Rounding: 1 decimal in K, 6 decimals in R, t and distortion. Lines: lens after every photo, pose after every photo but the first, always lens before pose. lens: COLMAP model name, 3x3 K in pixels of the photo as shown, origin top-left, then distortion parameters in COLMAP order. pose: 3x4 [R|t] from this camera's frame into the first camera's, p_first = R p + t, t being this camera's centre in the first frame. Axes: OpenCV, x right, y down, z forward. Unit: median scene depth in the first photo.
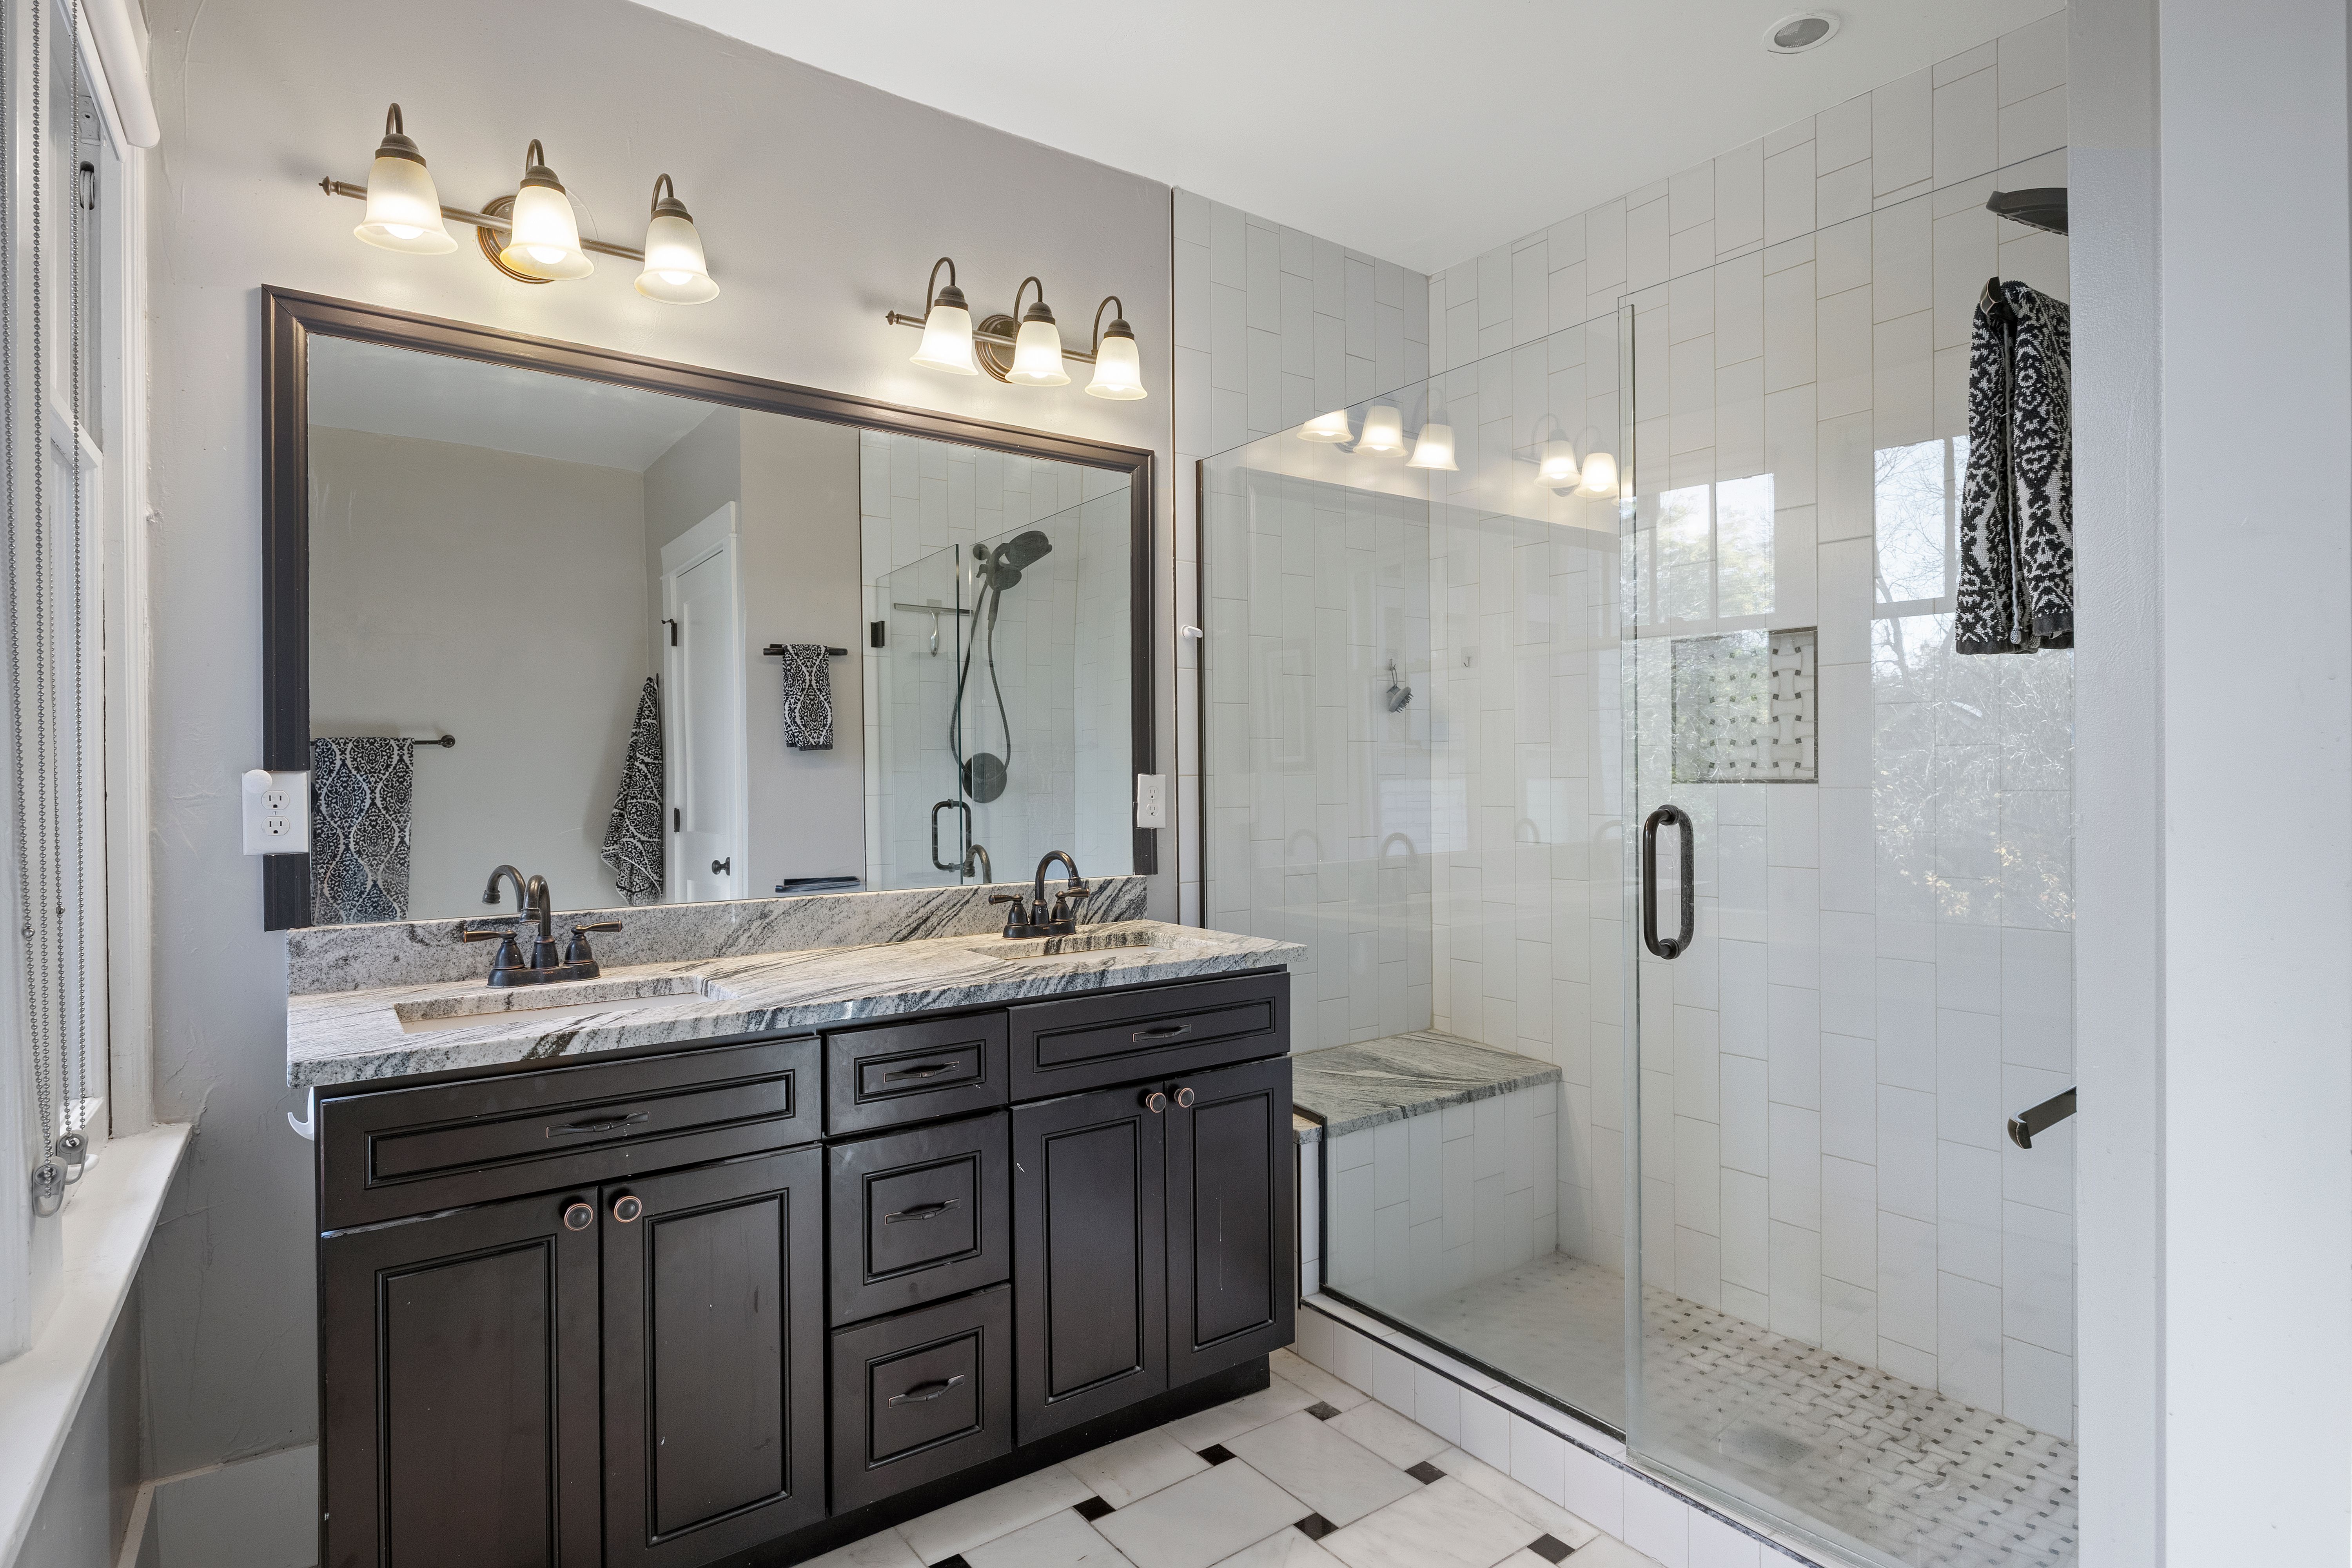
lens RADIAL K [[1224.3, 0, 1168.3], [0, 1224.3, 775.8], [0, 0, 1]] dist [-0.016655, 0.000873]
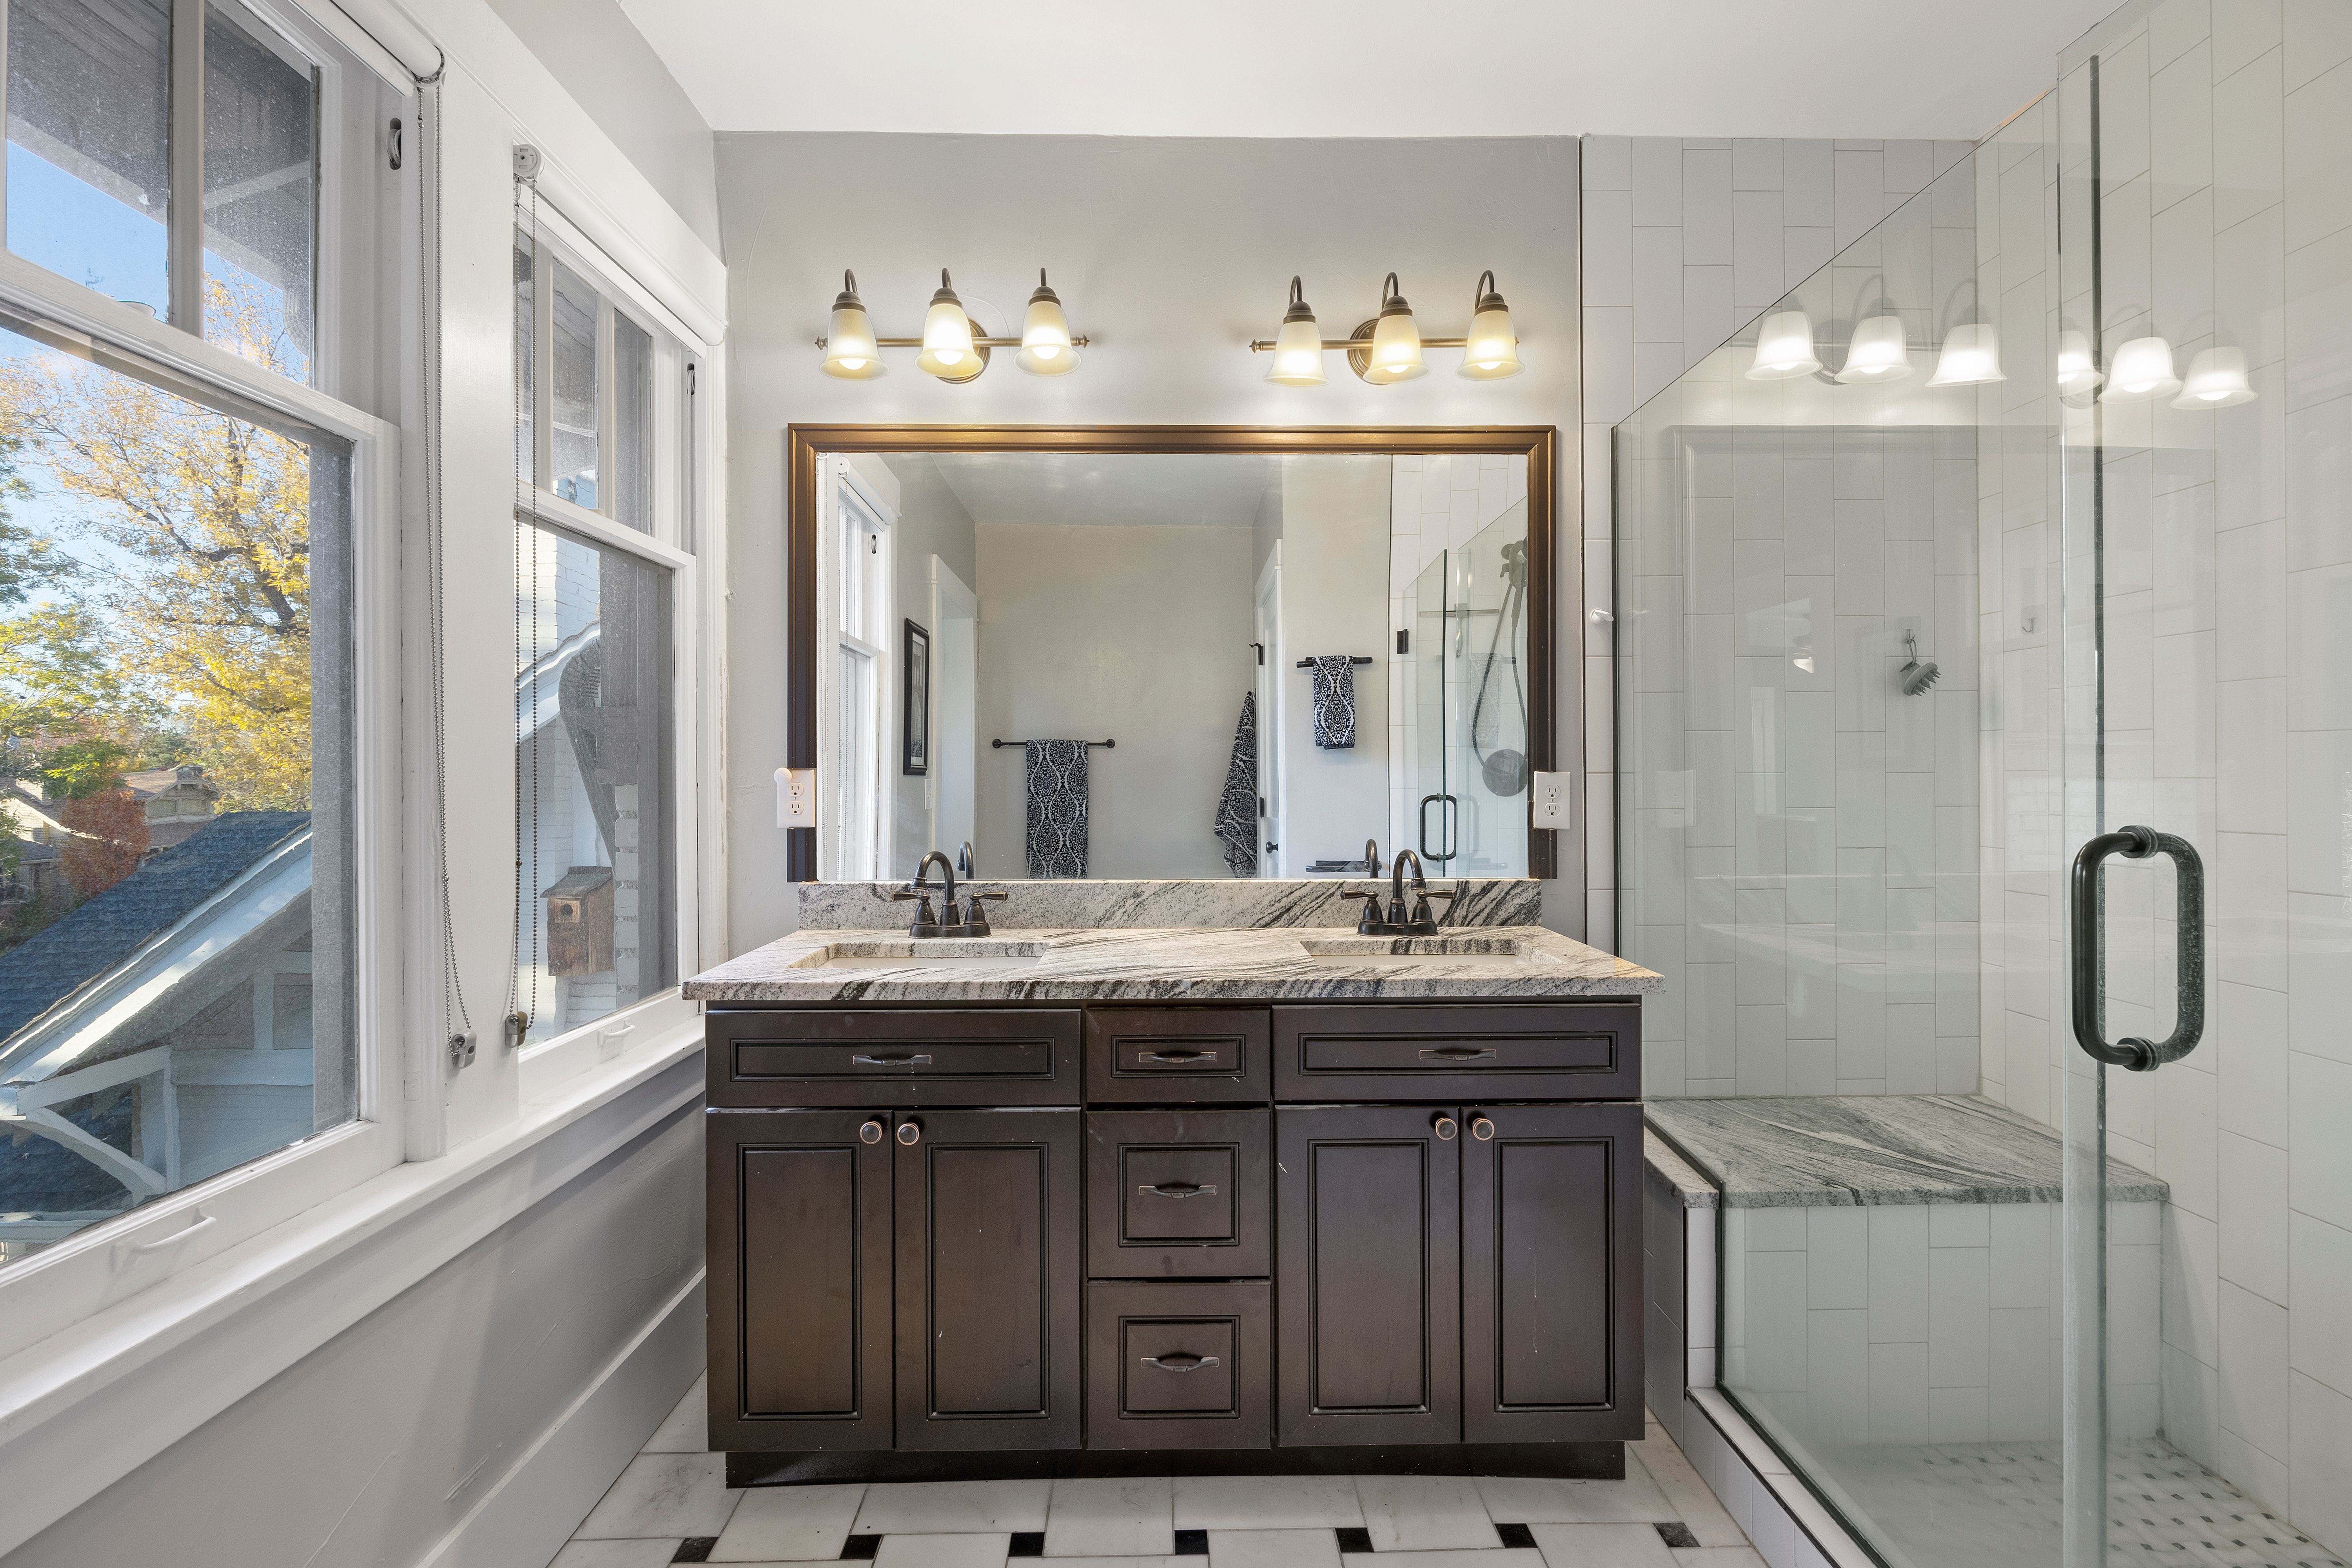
lens RADIAL K [[1037.8, 0, 1163.5], [0, 1037.8, 770.2], [0, 0, 1]] dist [-0.015581, 0.001757]
pose [[0.811505, 0.002362, -0.584340, 0.246659], [-0.001369, 0.999997, 0.002141, -0.004319], [0.584344, -0.000938, 0.811506, 0.218987]]
